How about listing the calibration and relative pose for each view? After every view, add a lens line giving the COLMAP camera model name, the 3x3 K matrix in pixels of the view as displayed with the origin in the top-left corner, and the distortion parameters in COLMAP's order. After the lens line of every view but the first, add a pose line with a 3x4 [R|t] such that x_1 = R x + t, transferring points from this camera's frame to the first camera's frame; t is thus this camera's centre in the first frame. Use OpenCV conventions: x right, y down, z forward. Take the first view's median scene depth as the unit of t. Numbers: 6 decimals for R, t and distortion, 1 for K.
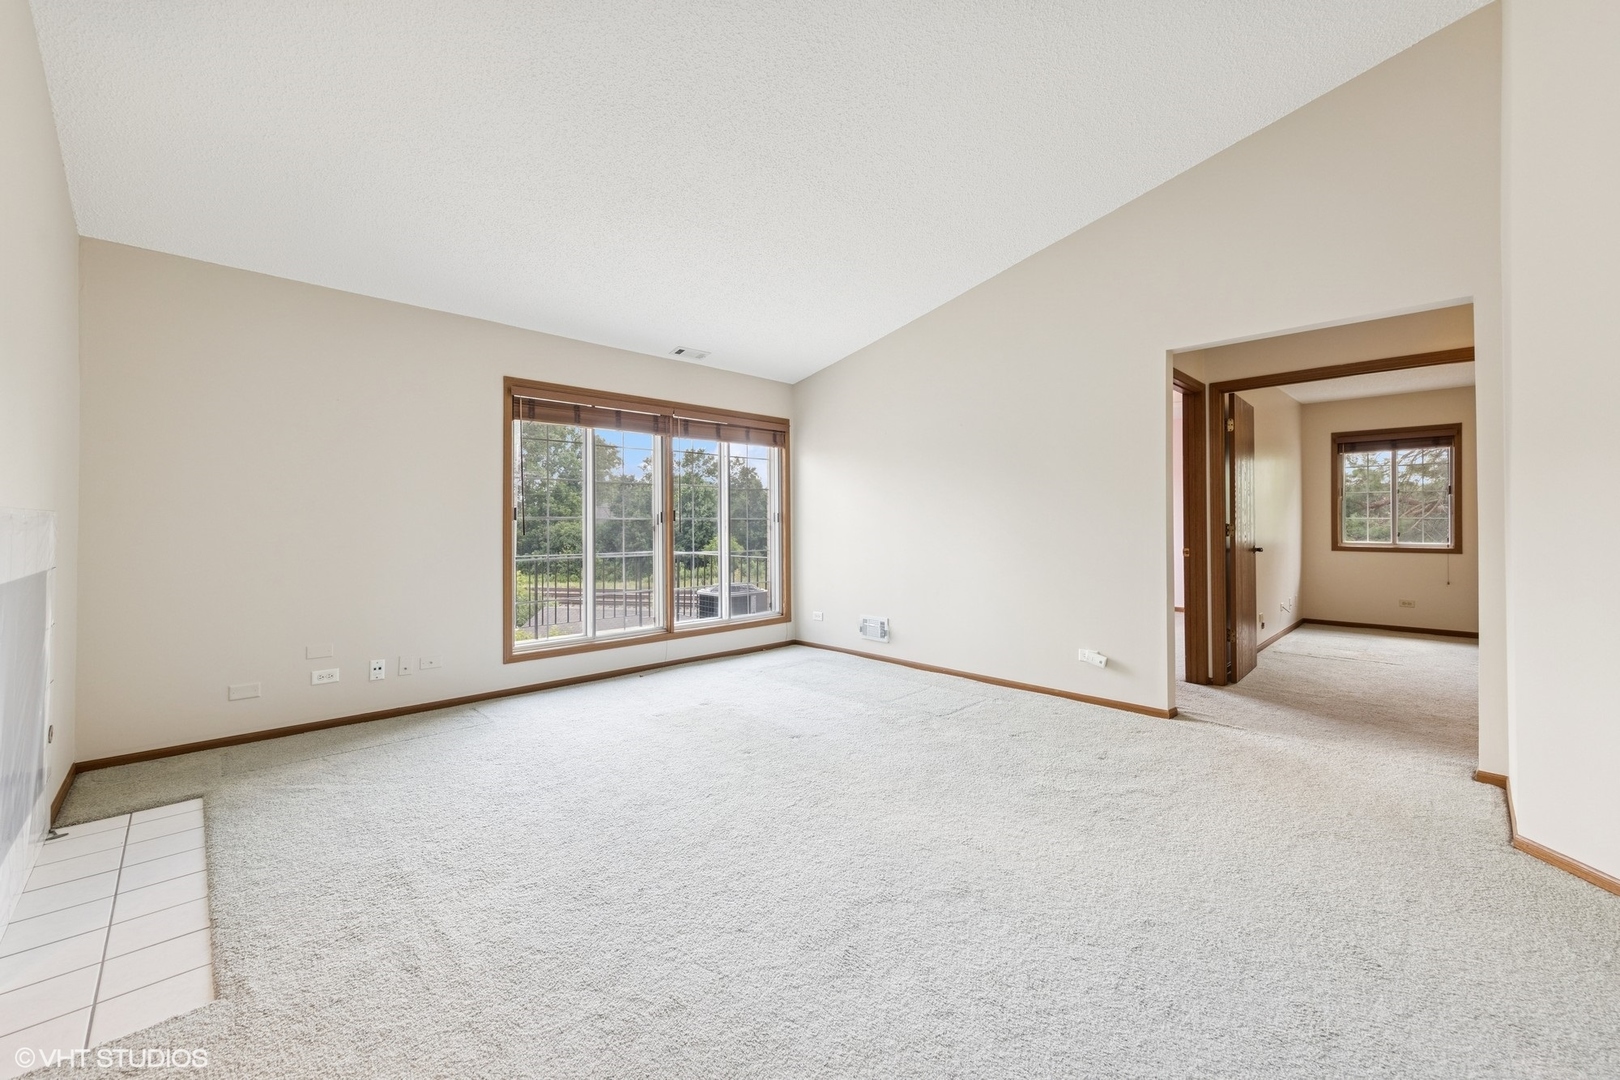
lens RADIAL K [[640.4, 0, 810.6], [0, 640.4, 520.2], [0, 0, 1]] dist [0.001001, -0.000332]
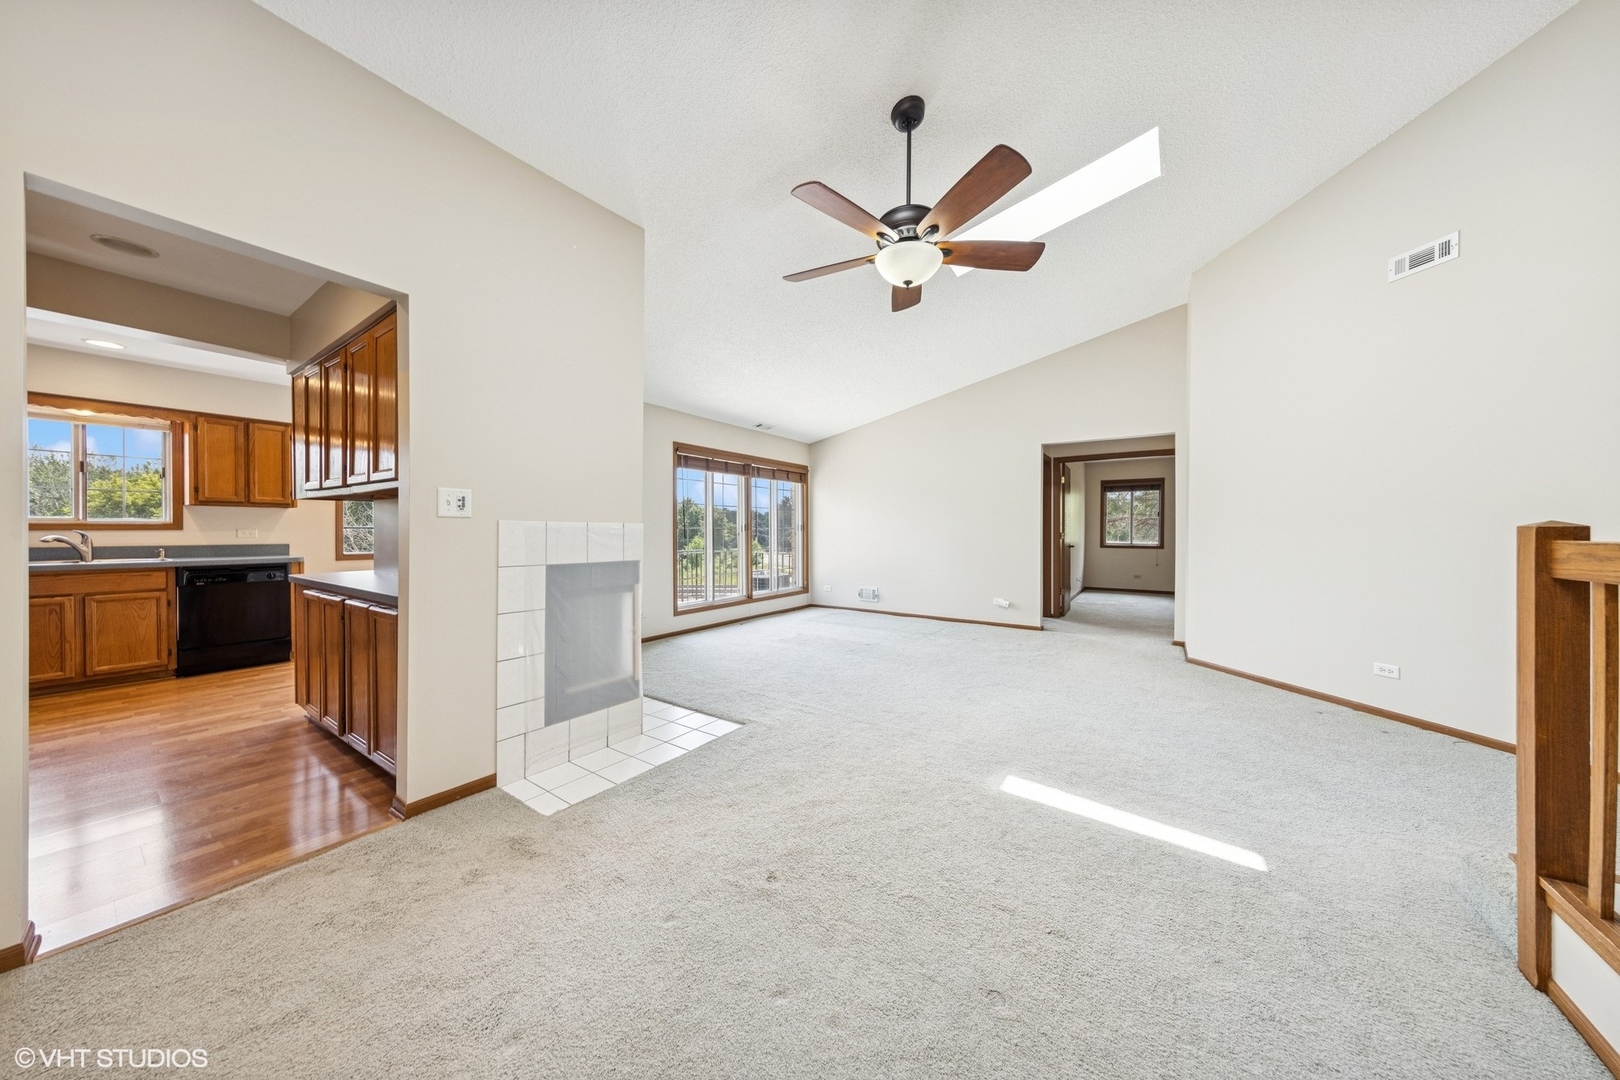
lens RADIAL K [[514.5, 0, 804.2], [0, 514.5, 535.0], [0, 0, 1]] dist [0.001655, 0.000038]
pose [[0.981483, 0.000907, 0.191545, -0.331781], [-0.003496, 0.999907, 0.013176, -0.002836], [-0.191515, -0.013601, 0.981395, -0.298349]]
